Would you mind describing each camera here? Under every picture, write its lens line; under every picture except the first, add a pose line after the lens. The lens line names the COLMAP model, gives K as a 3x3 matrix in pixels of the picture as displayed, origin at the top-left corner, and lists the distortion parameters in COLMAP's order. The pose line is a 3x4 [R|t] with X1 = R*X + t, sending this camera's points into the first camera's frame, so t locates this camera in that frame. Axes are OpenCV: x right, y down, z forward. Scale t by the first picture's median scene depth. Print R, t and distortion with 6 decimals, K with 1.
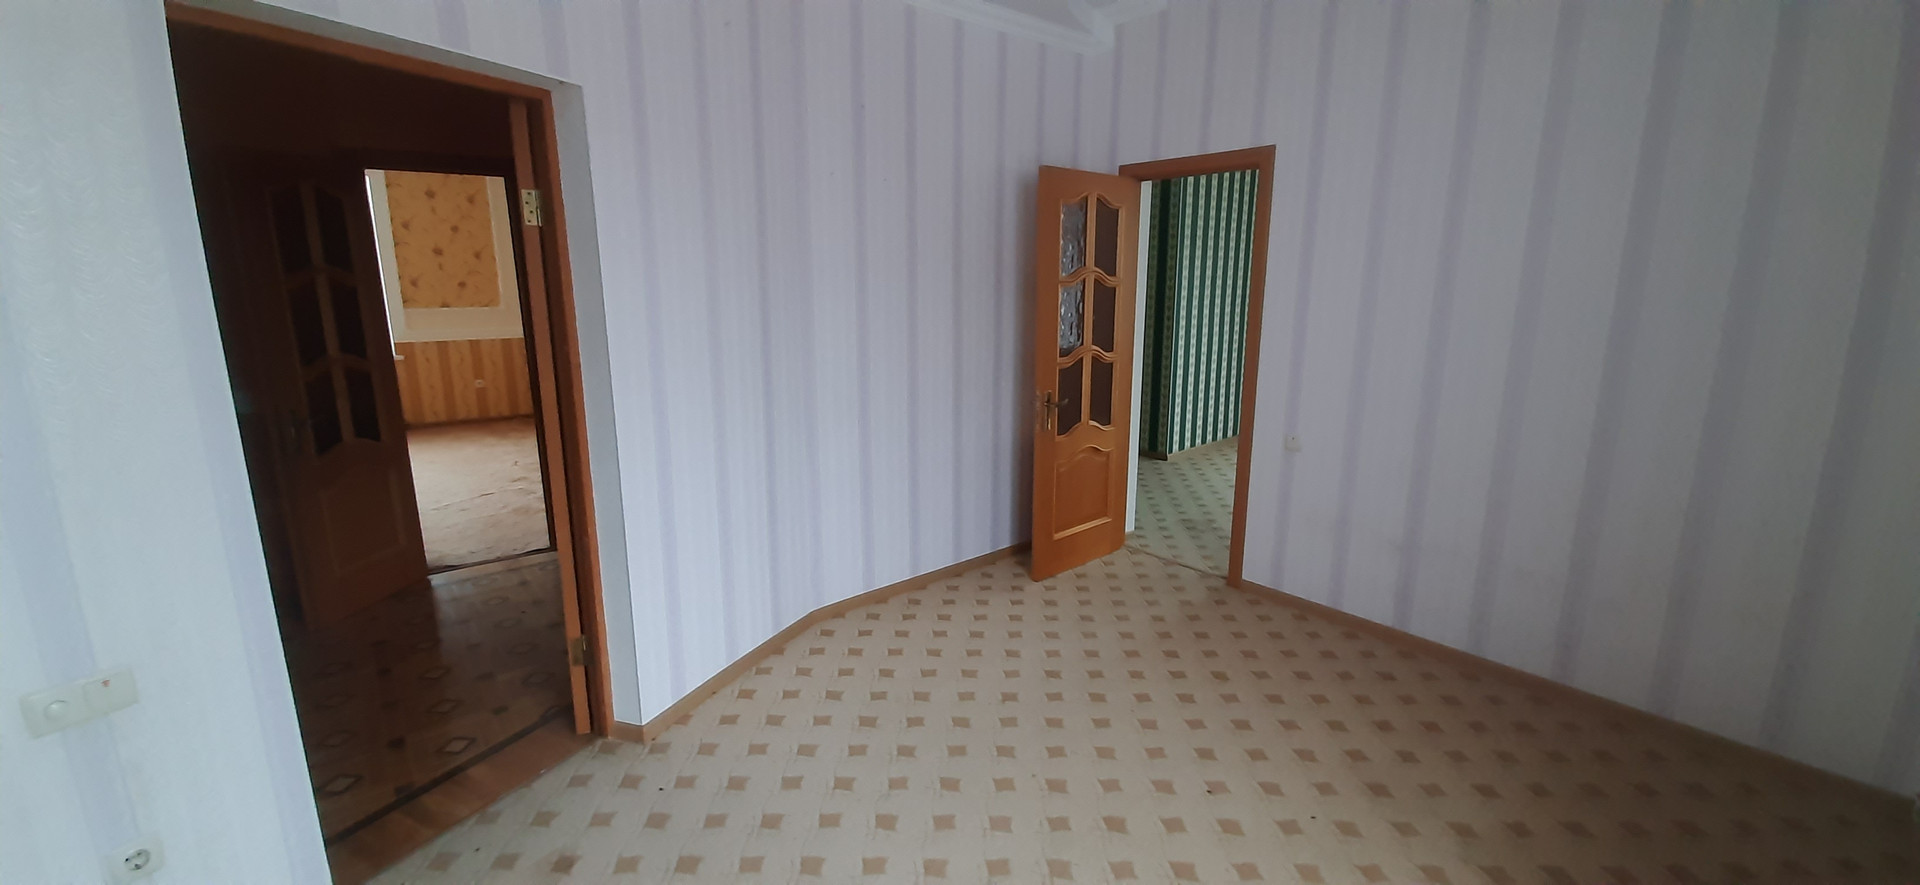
lens RADIAL K [[750.9, 0, 971.2], [0, 750.9, 426.4], [0, 0, 1]] dist [0.011720, -0.014100]
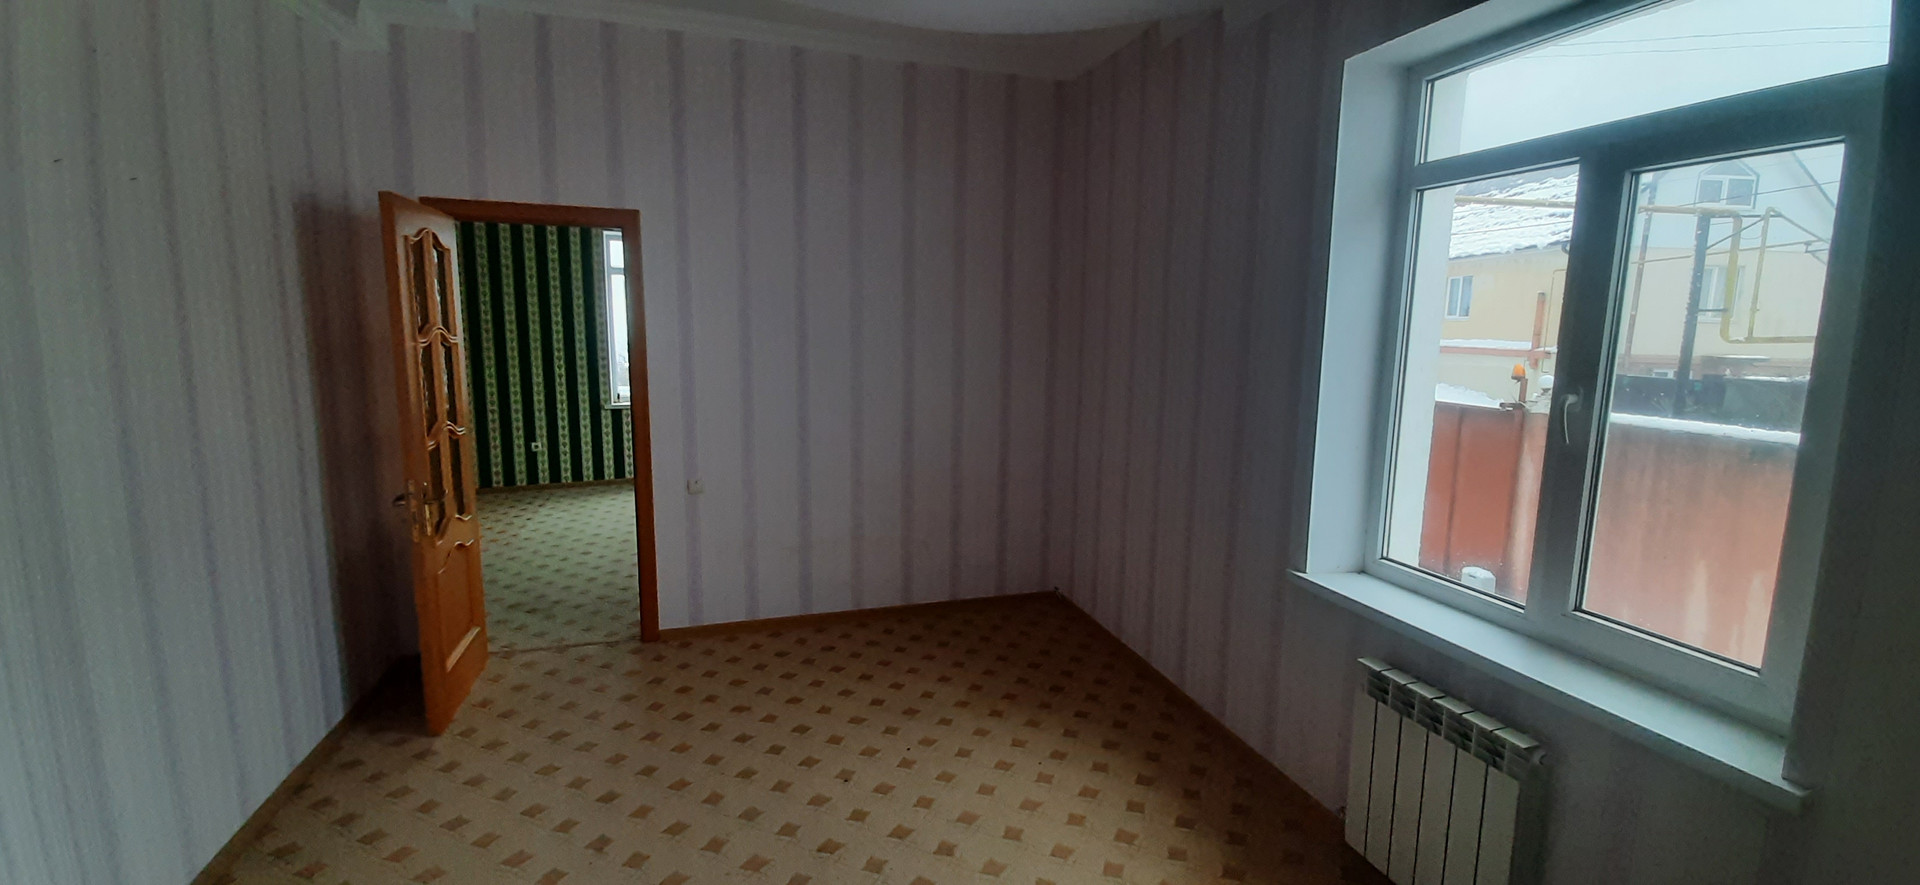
lens RADIAL K [[750.8, 0, 983.1], [0, 750.8, 426.3], [0, 0, 1]] dist [0.000606, -0.014909]
pose [[0.352072, -0.111996, 0.929248, -0.398772], [0.159289, 0.985502, 0.058425, -0.057827], [-0.922319, 0.127449, 0.364807, 0.195604]]
